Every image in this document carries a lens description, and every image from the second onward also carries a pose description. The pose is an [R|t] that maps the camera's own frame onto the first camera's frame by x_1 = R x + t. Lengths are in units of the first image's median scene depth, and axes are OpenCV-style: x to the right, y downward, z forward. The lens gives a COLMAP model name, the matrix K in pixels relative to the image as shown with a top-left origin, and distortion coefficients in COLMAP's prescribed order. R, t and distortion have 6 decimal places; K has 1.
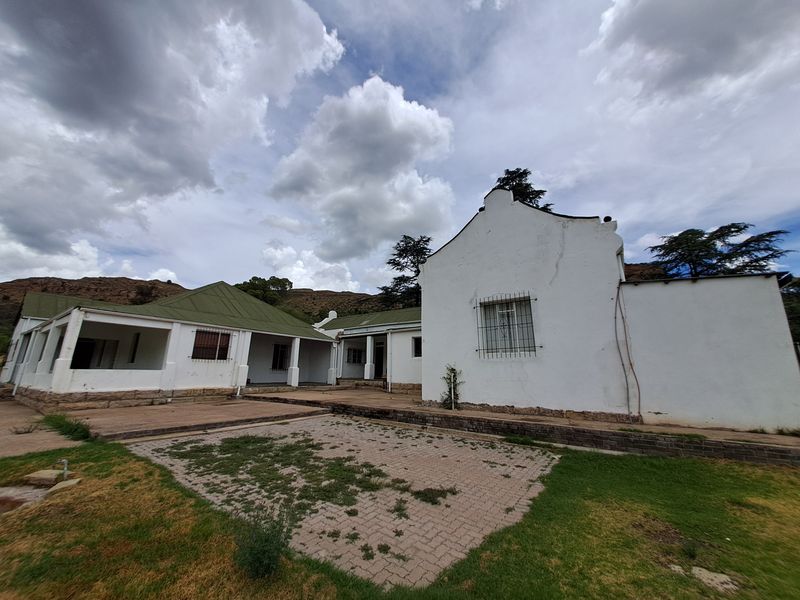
lens RADIAL K [[315.2, 0, 399.1], [0, 315.2, 295.7], [0, 0, 1]] dist [0.000953, 0.000169]
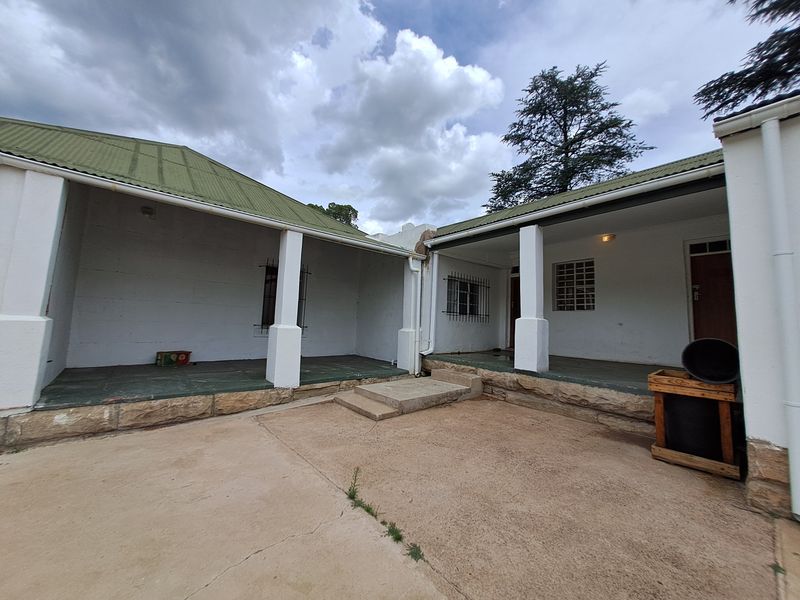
lens RADIAL K [[315.2, 0, 399.1], [0, 315.2, 295.7], [0, 0, 1]] dist [0.000953, 0.000169]
pose [[0.969039, 0.000220, -0.246909, -0.129718], [0.034607, 0.990007, 0.136705, 0.139371], [0.244472, -0.141018, 0.959347, 0.635468]]
